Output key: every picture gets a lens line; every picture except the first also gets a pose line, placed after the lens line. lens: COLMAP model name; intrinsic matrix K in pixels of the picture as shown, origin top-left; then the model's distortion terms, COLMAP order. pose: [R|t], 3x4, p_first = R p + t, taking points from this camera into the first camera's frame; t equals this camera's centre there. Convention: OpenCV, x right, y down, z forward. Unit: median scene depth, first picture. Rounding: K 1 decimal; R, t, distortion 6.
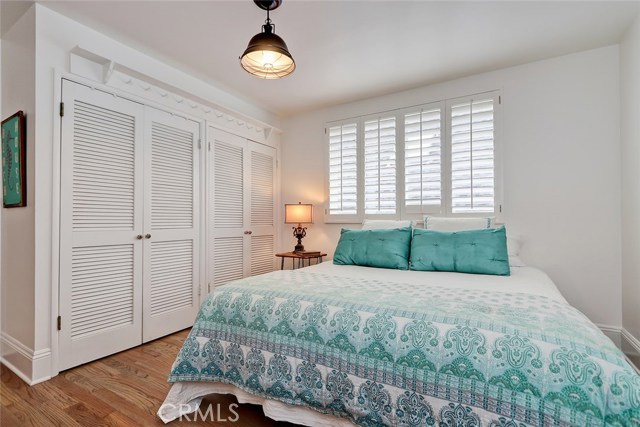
lens RADIAL K [[294.7, 0, 316.5], [0, 294.7, 217.3], [0, 0, 1]] dist [0.002100, -0.002121]
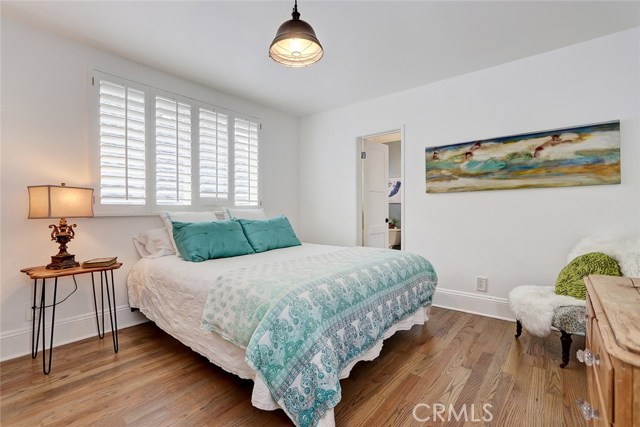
lens RADIAL K [[294.7, 0, 318.8], [0, 294.7, 212.5], [0, 0, 1]] dist [0.002100, -0.002121]
pose [[0.158398, -0.005656, 0.987359, -0.624245], [-0.005901, 0.999960, 0.006674, 0.002576], [-0.987358, -0.006884, 0.158358, 0.426851]]
